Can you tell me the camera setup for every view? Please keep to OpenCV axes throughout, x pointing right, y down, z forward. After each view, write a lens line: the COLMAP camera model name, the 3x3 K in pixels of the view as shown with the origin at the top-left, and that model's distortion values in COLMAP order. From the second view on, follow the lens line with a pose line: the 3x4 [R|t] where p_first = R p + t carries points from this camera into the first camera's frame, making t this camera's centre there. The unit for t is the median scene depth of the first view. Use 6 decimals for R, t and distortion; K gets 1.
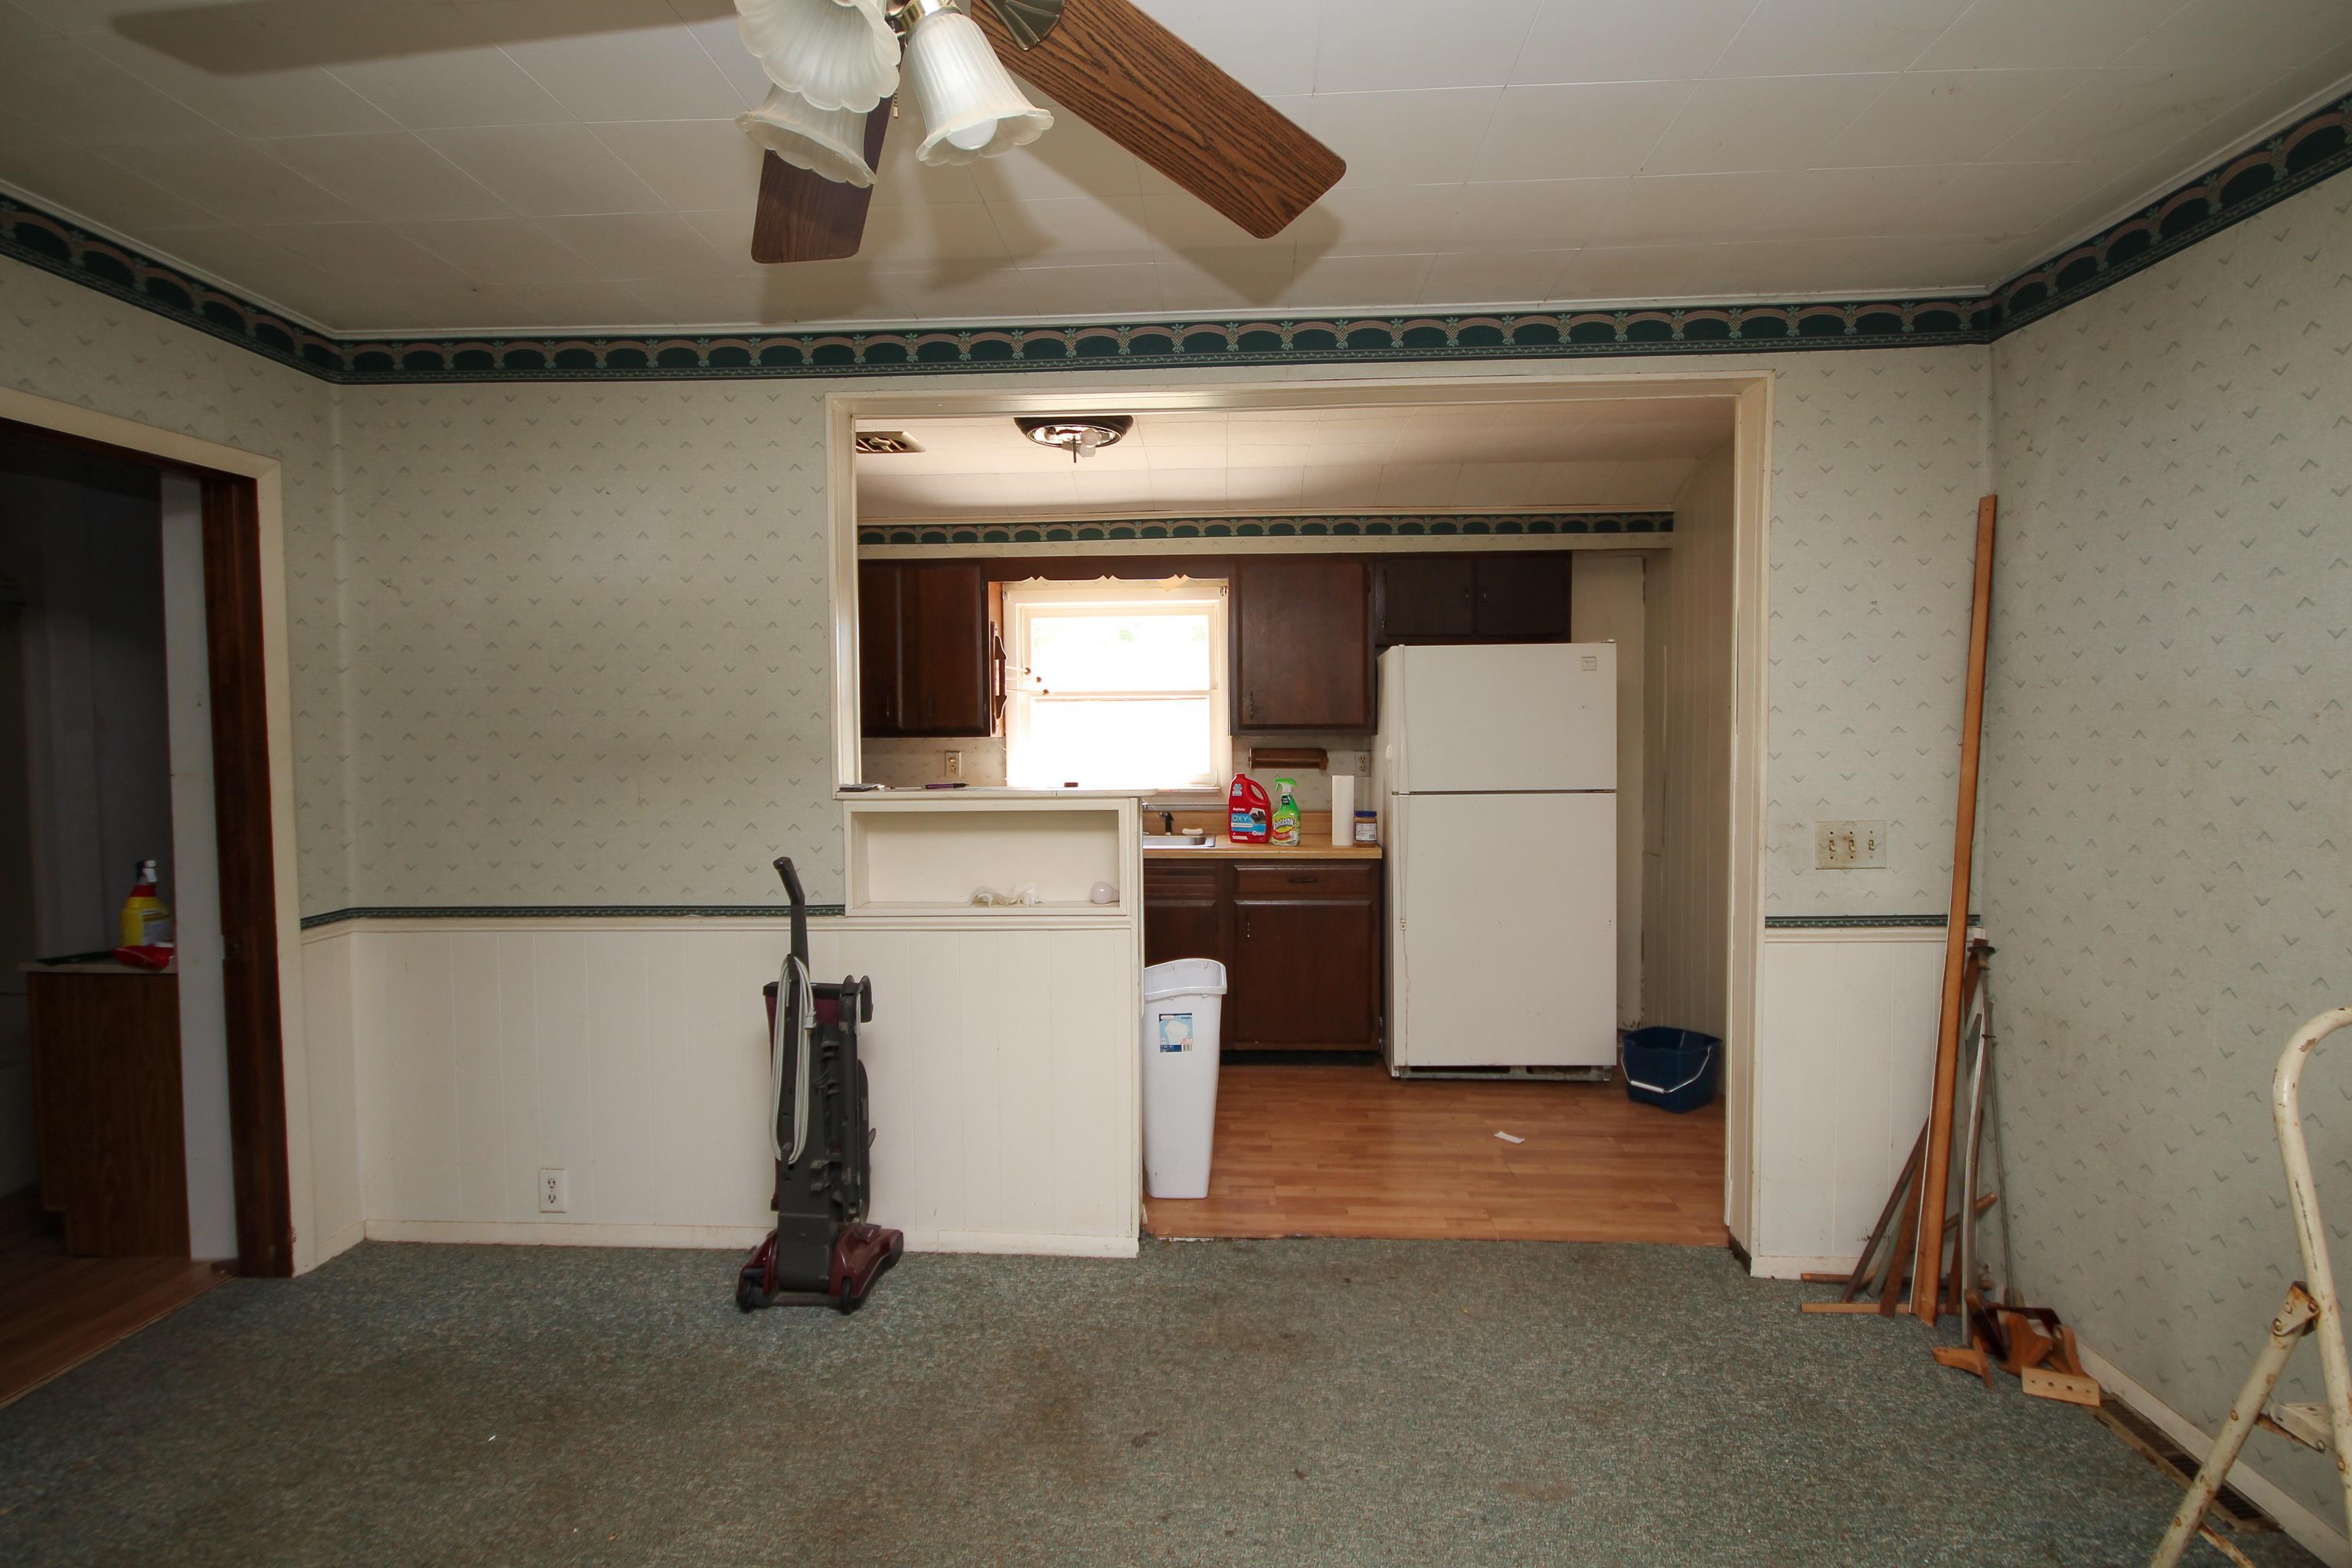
lens RADIAL K [[1087.6, 0, 1170.1], [0, 1087.6, 778.0], [0, 0, 1]] dist [-0.003657, -0.006202]
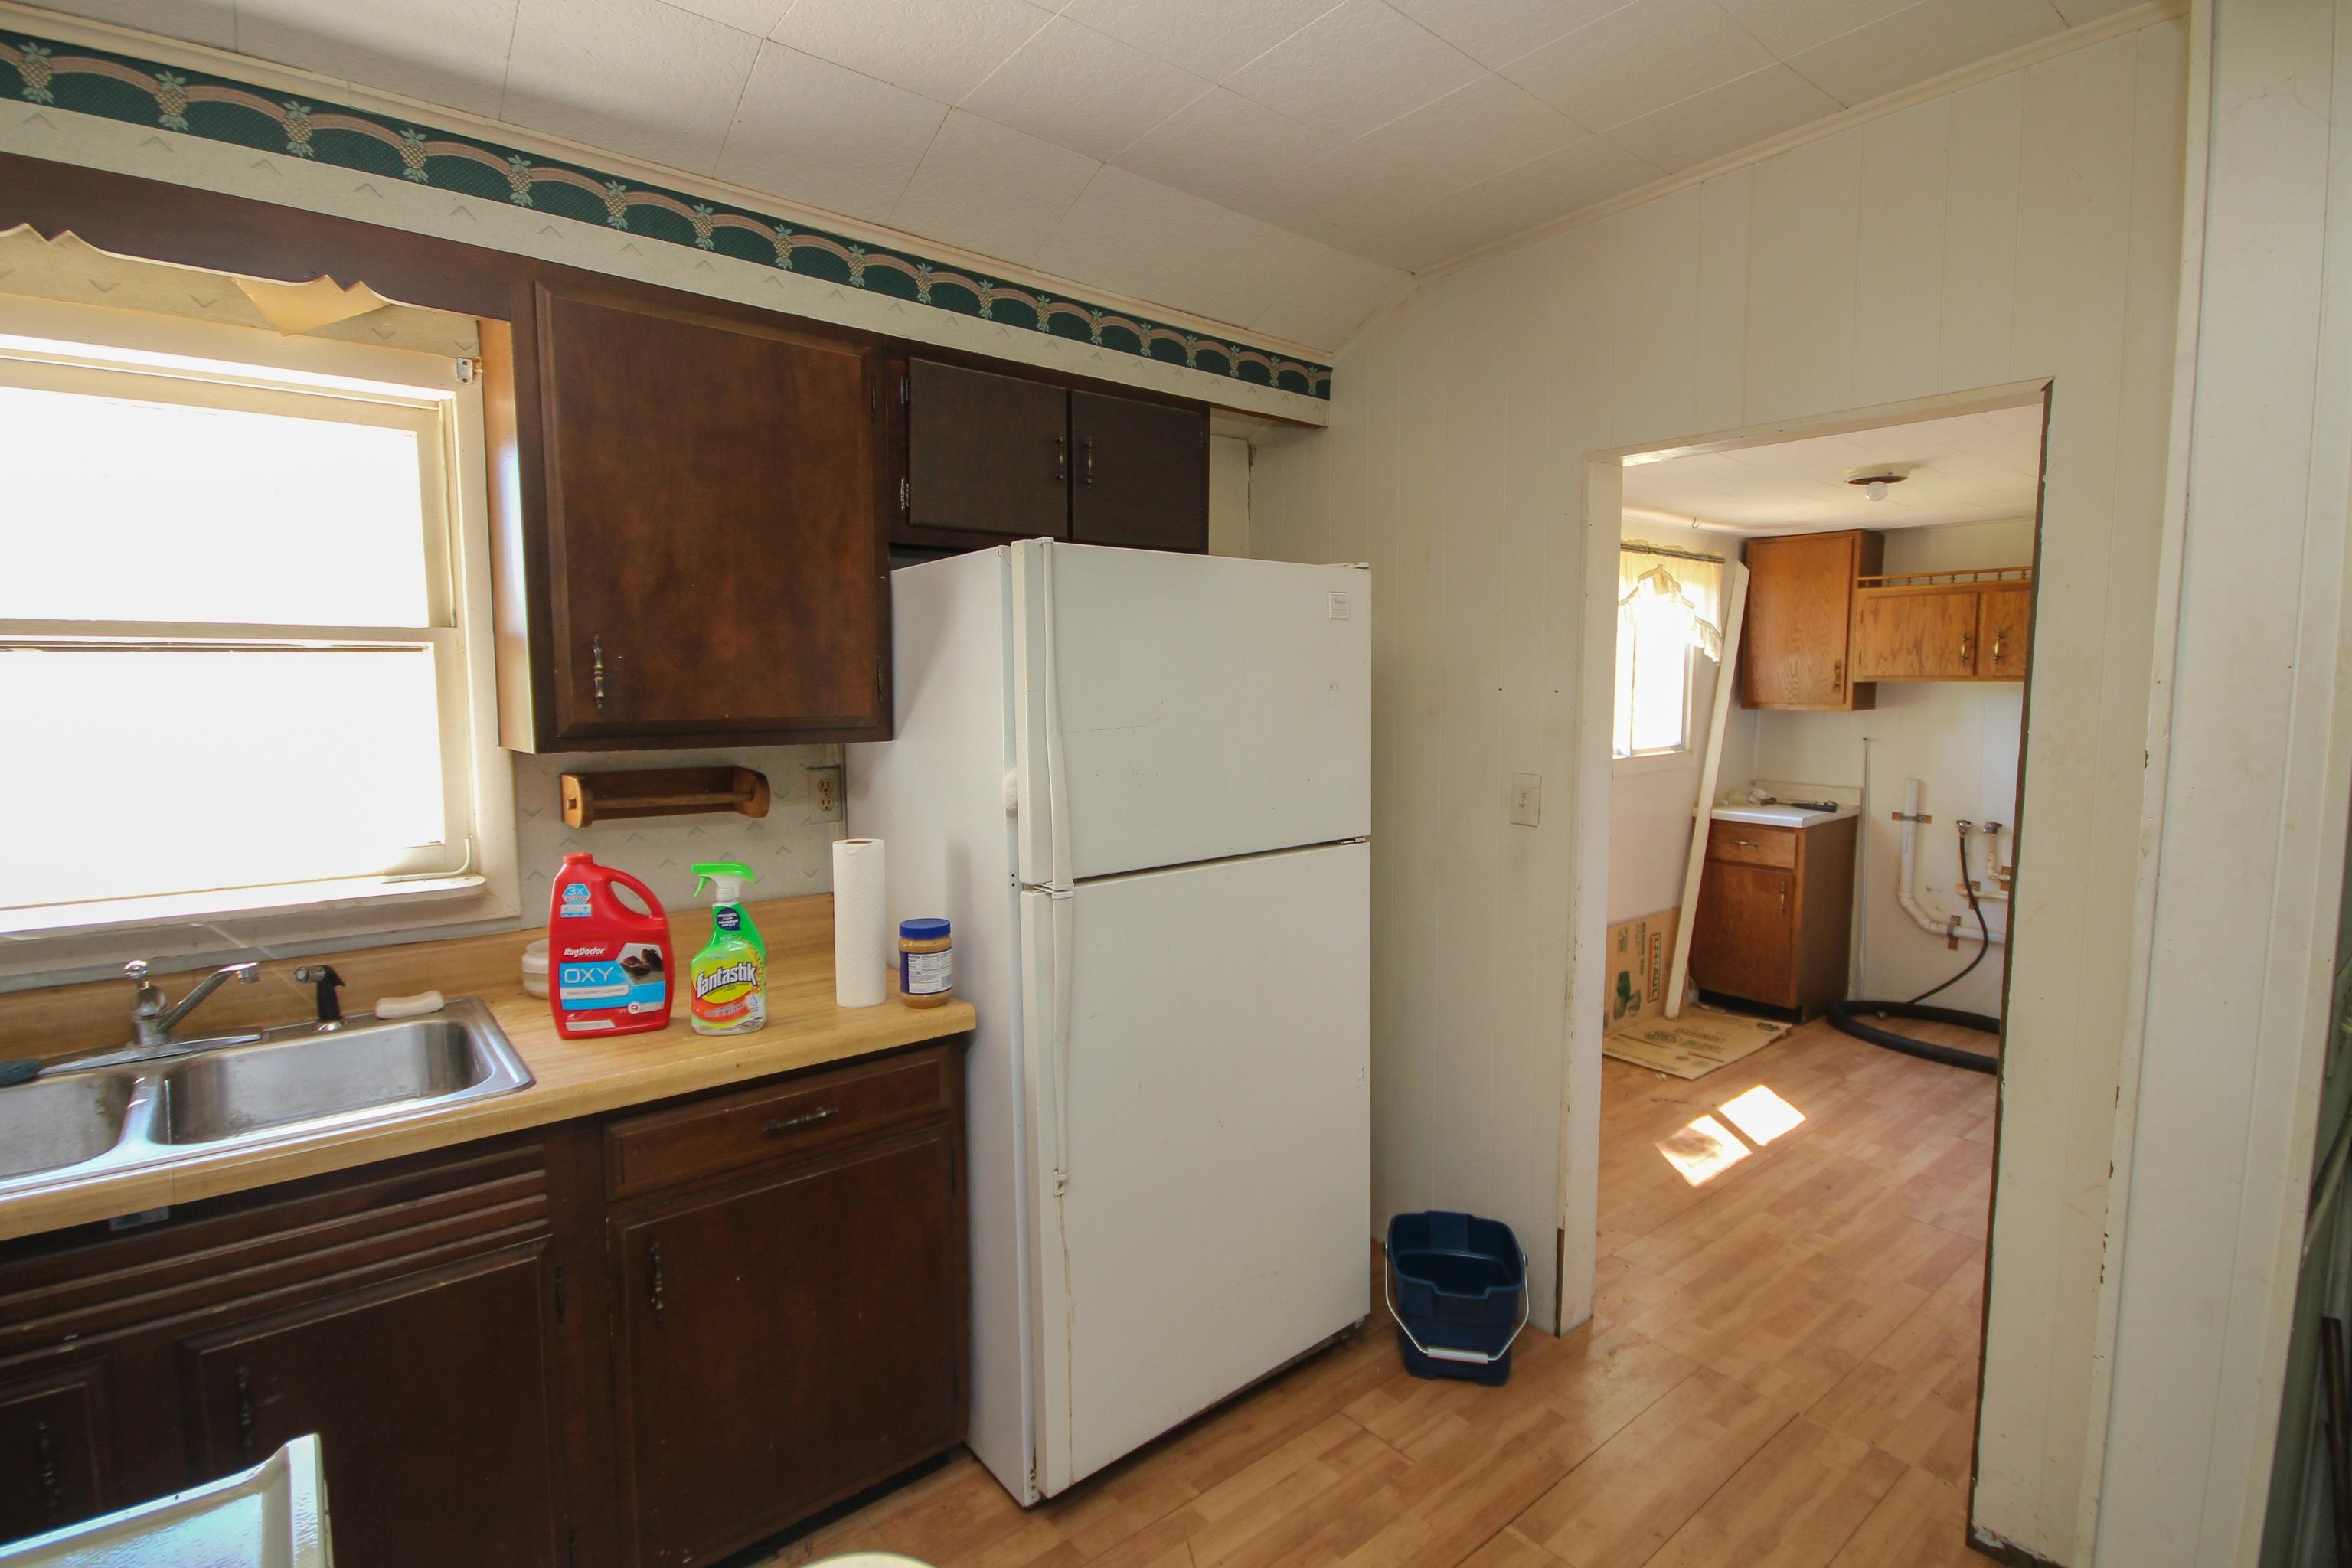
lens RADIAL K [[1087.6, 0, 1163.4], [0, 1087.6, 778.7], [0, 0, 1]] dist [-0.003657, -0.006202]
pose [[0.736060, -0.053680, 0.674784, -0.045395], [0.022447, 0.998238, 0.054926, -0.054777], [-0.676544, -0.025282, 0.735968, 0.698774]]
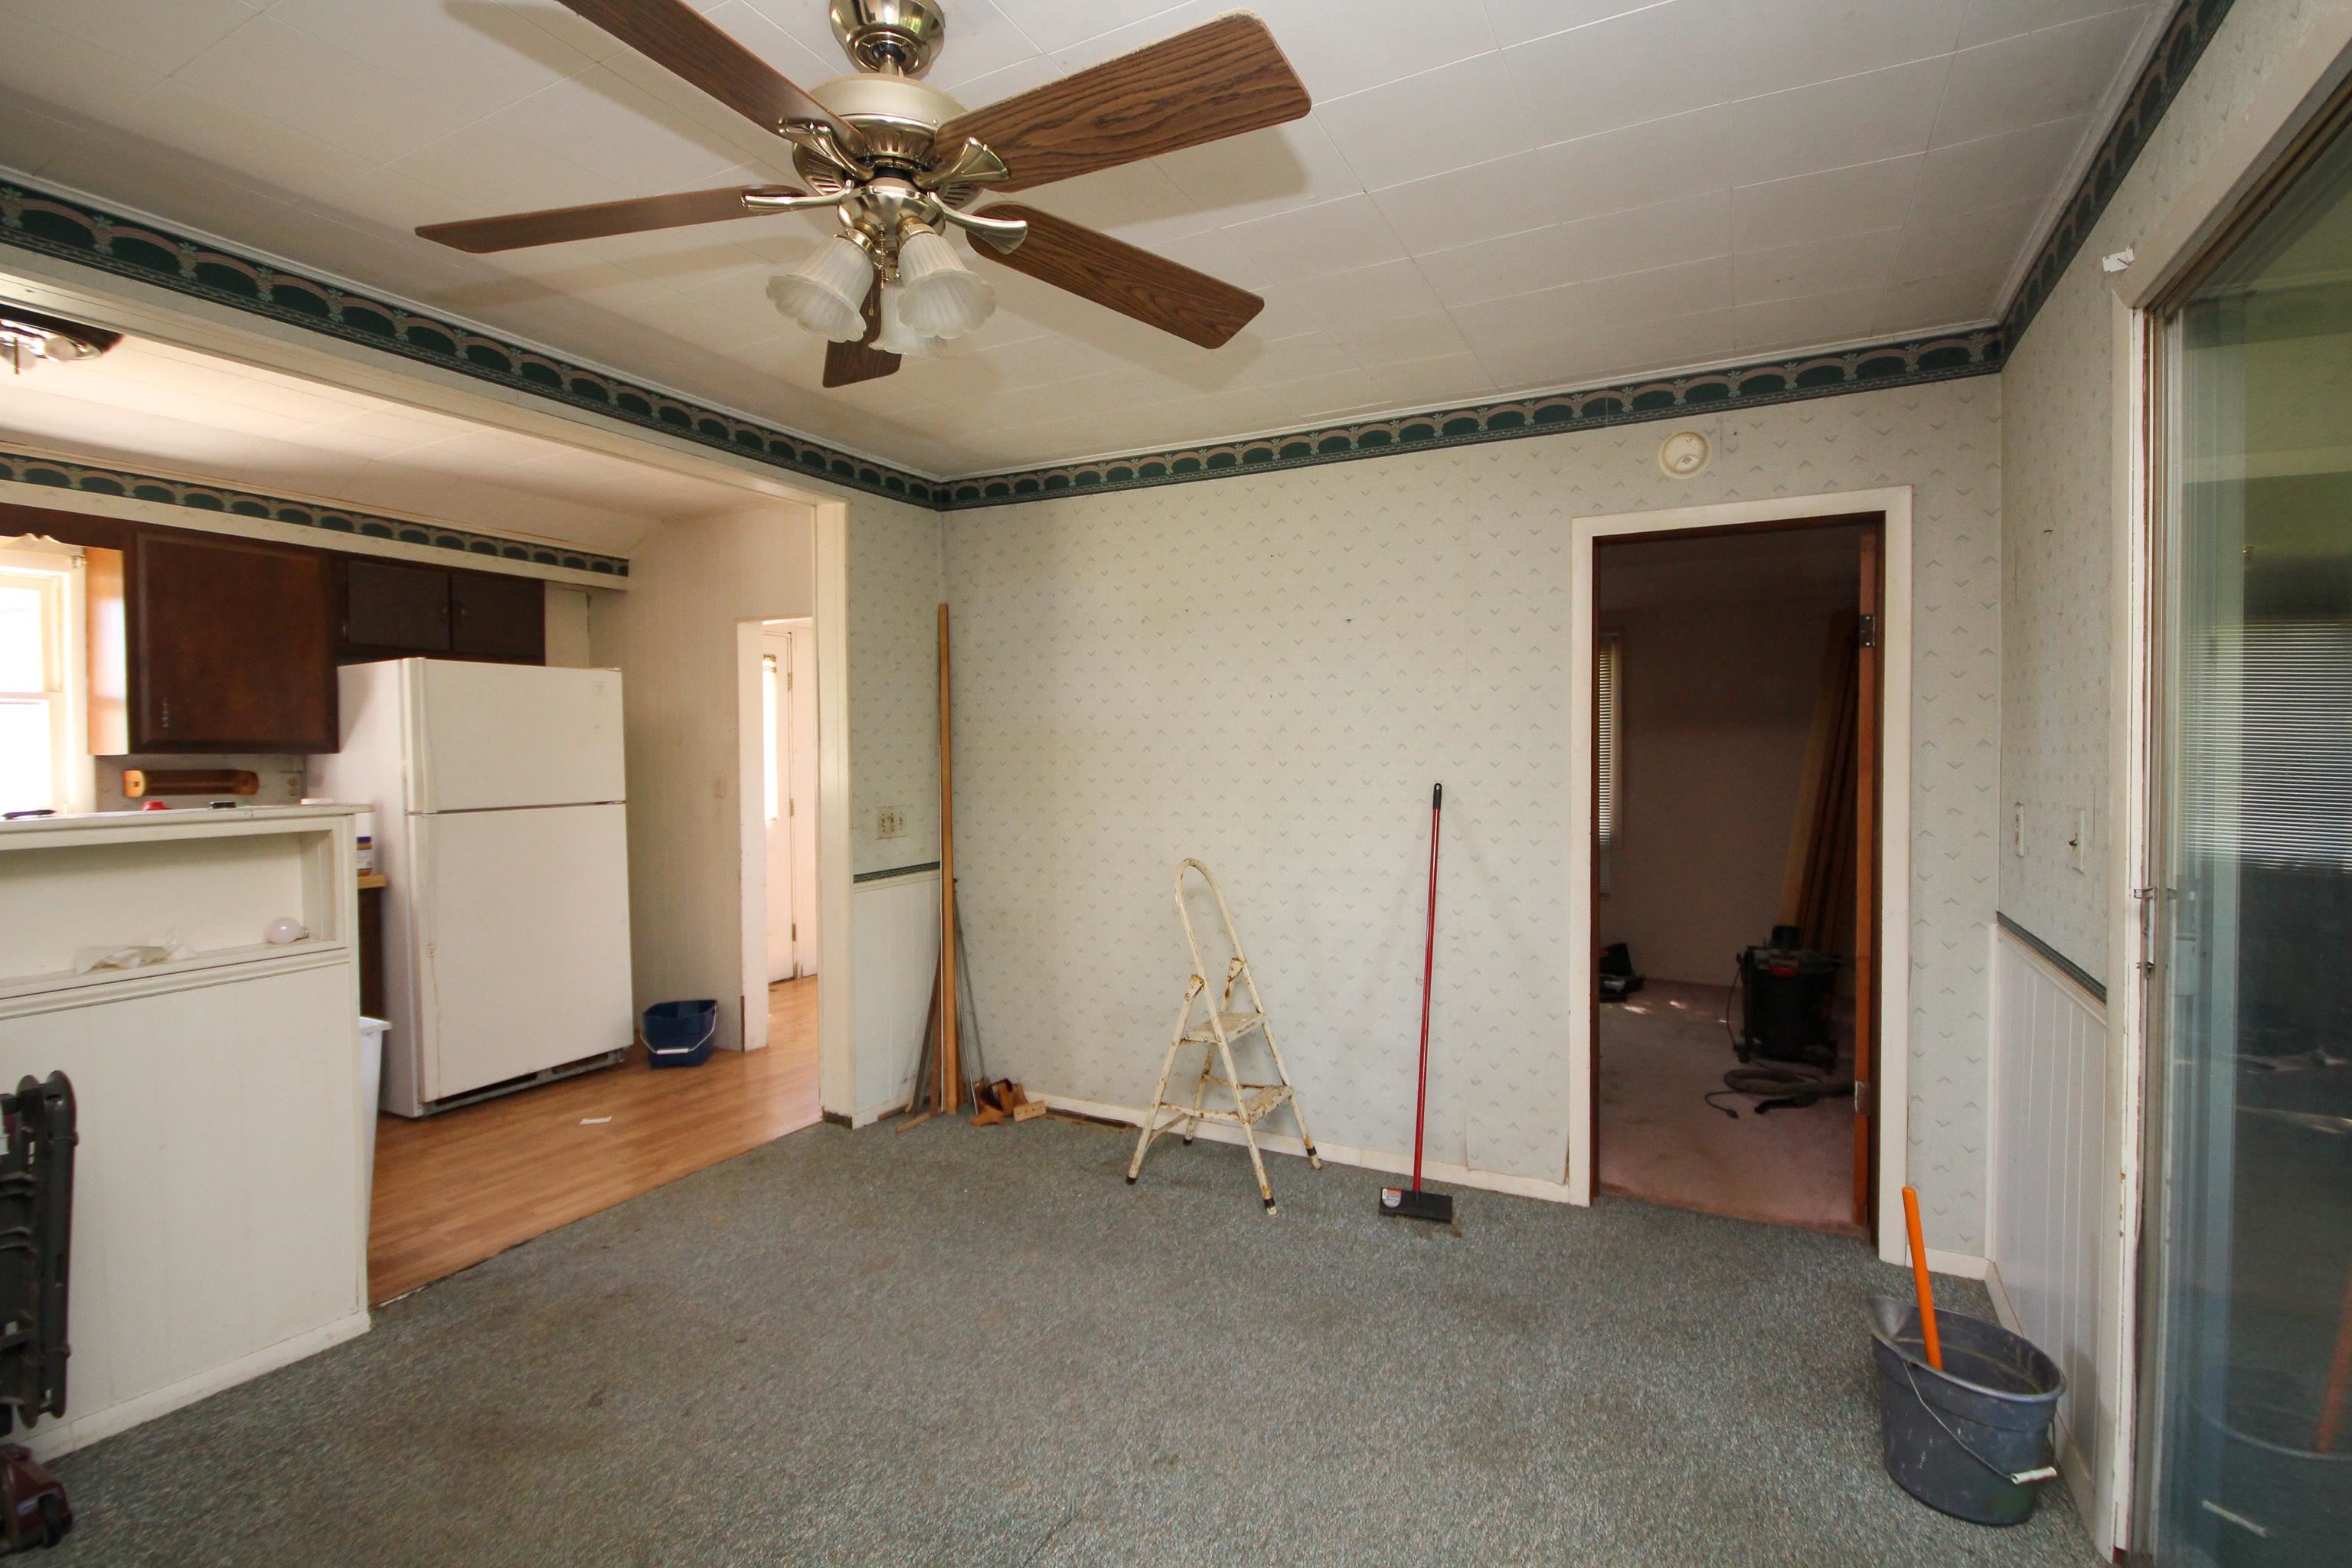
lens RADIAL K [[1087.6, 0, 1192.6], [0, 1087.6, 775.9], [0, 0, 1]] dist [-0.003657, -0.006202]
pose [[0.393075, -0.015843, 0.919370, -0.421041], [0.042822, 0.999082, -0.001092, 0.012067], [-0.918509, 0.039798, 0.393392, 0.009447]]
